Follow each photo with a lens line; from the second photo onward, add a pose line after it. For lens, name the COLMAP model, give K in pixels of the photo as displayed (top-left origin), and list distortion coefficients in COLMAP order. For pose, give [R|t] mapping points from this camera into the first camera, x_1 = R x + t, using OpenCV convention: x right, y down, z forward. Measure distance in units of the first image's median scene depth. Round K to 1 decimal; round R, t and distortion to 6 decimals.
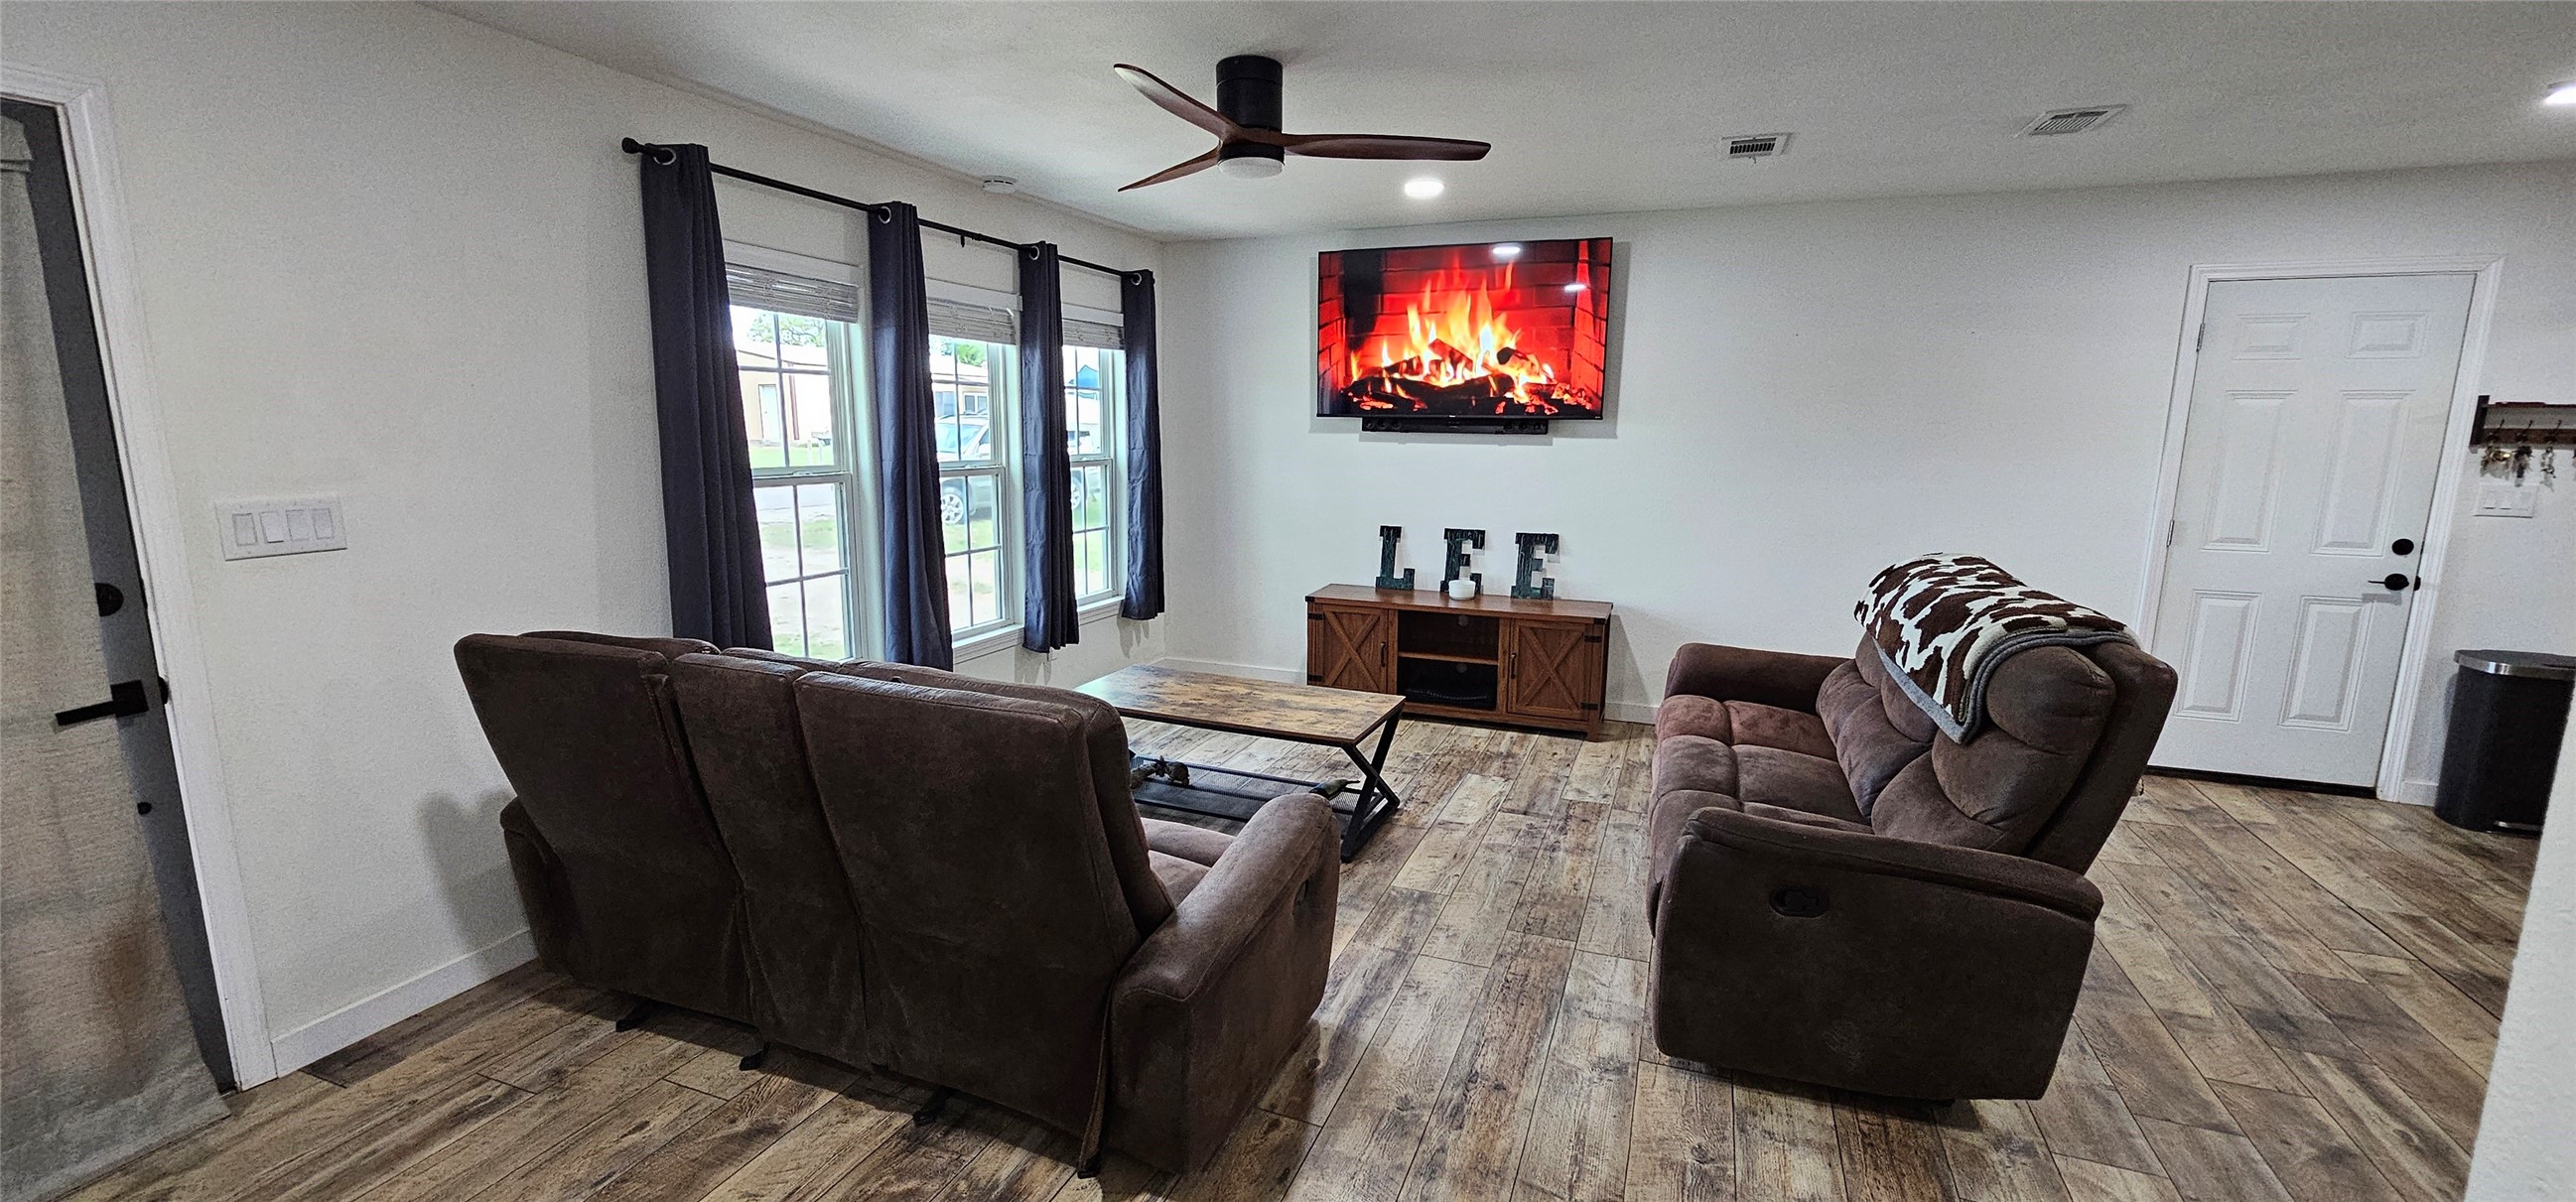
lens RADIAL K [[1053.5, 0, 1293.8], [0, 1053.5, 599.6], [0, 0, 1]] dist [-0.004313, 0.001098]
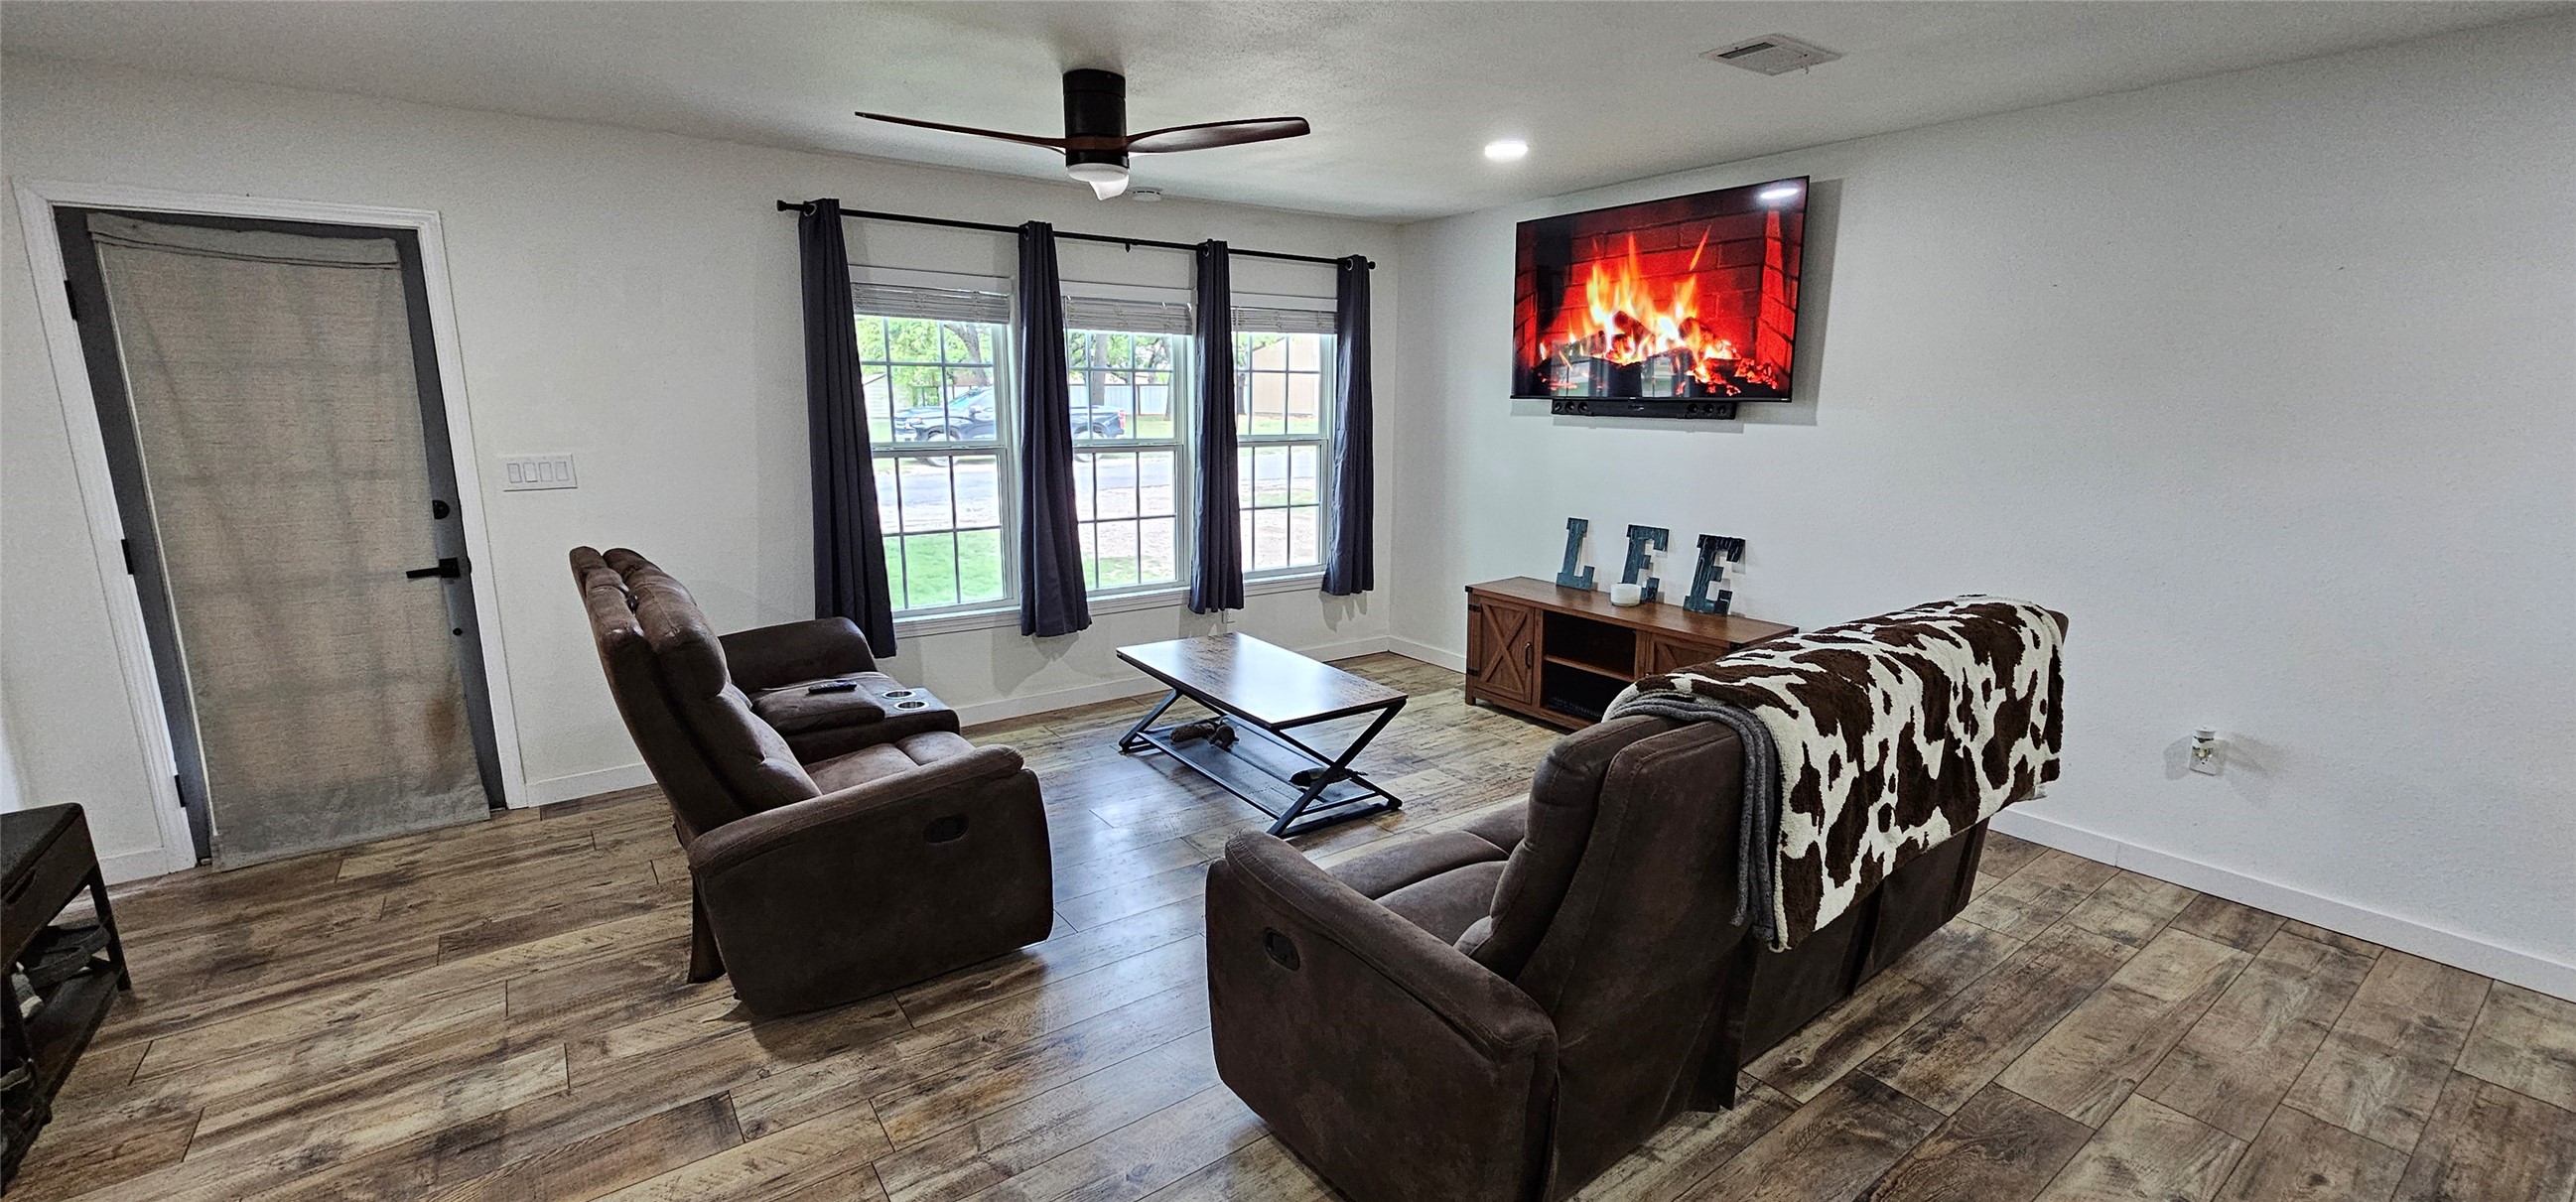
lens RADIAL K [[1053.5, 0, 1305.9], [0, 1053.5, 603.0], [0, 0, 1]] dist [-0.004313, 0.001098]
pose [[0.846773, 0.100276, -0.522418, 0.449950], [-0.087192, 0.994953, 0.049652, -0.025907], [0.524760, 0.003507, 0.851243, 0.117499]]
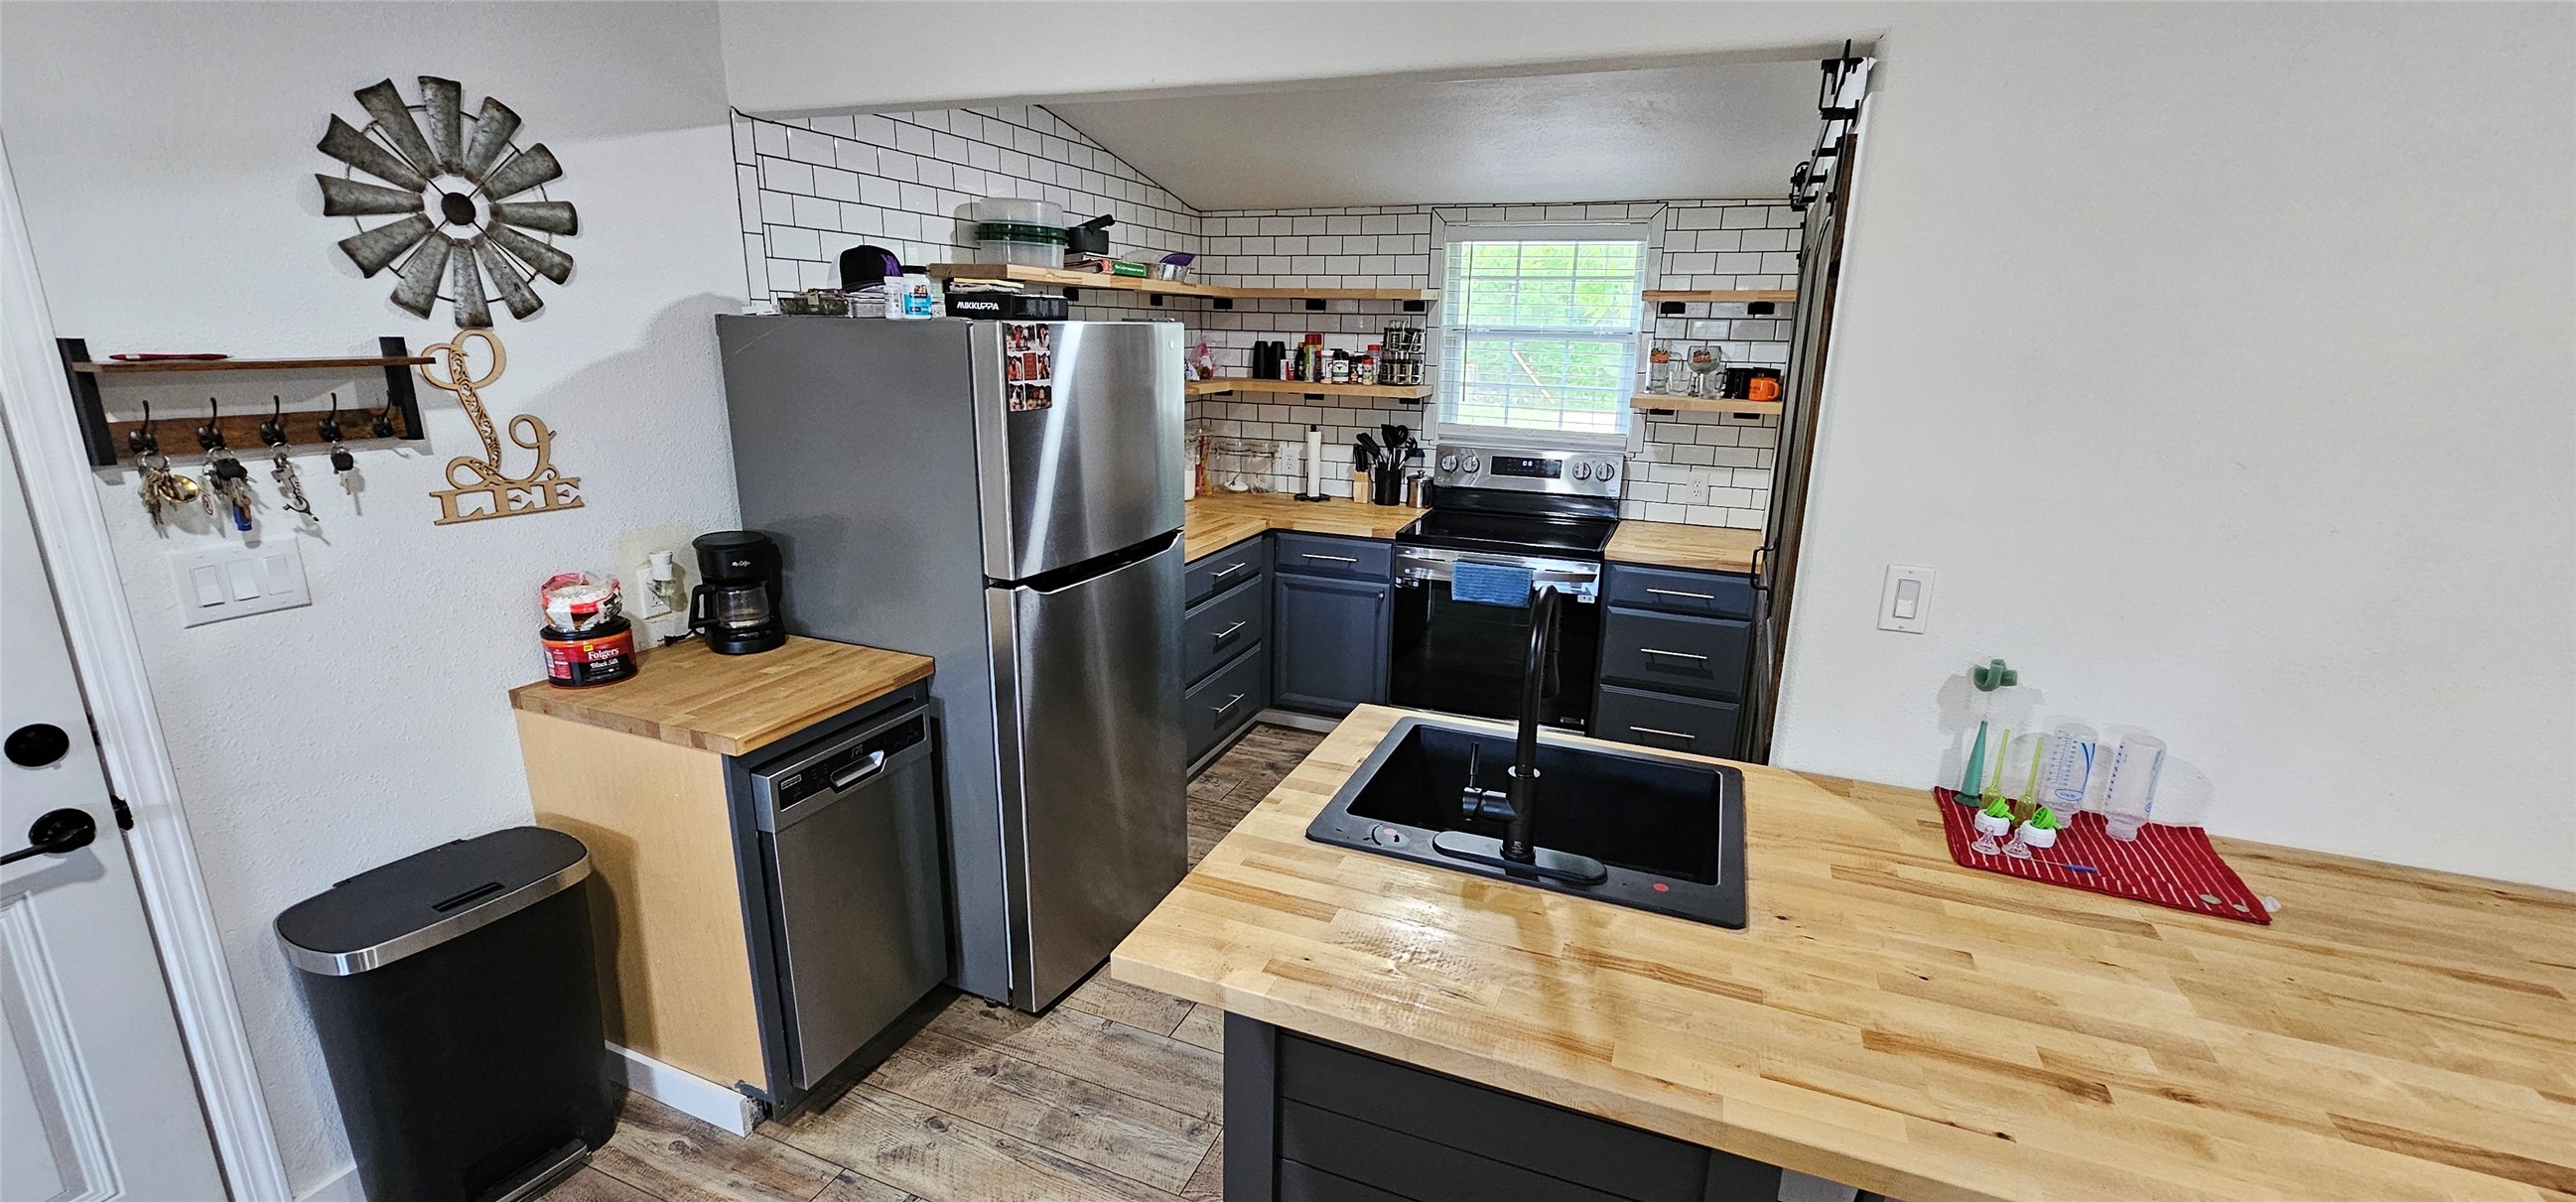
lens RADIAL K [[1053.5, 0, 1292.0], [0, 1053.5, 608.0], [0, 0, 1]] dist [-0.004313, 0.001098]
pose [[0.018748, -0.267366, 0.963413, 0.628319], [0.150101, 0.953414, 0.261670, -0.113045], [-0.988493, 0.139704, 0.058006, 0.461494]]
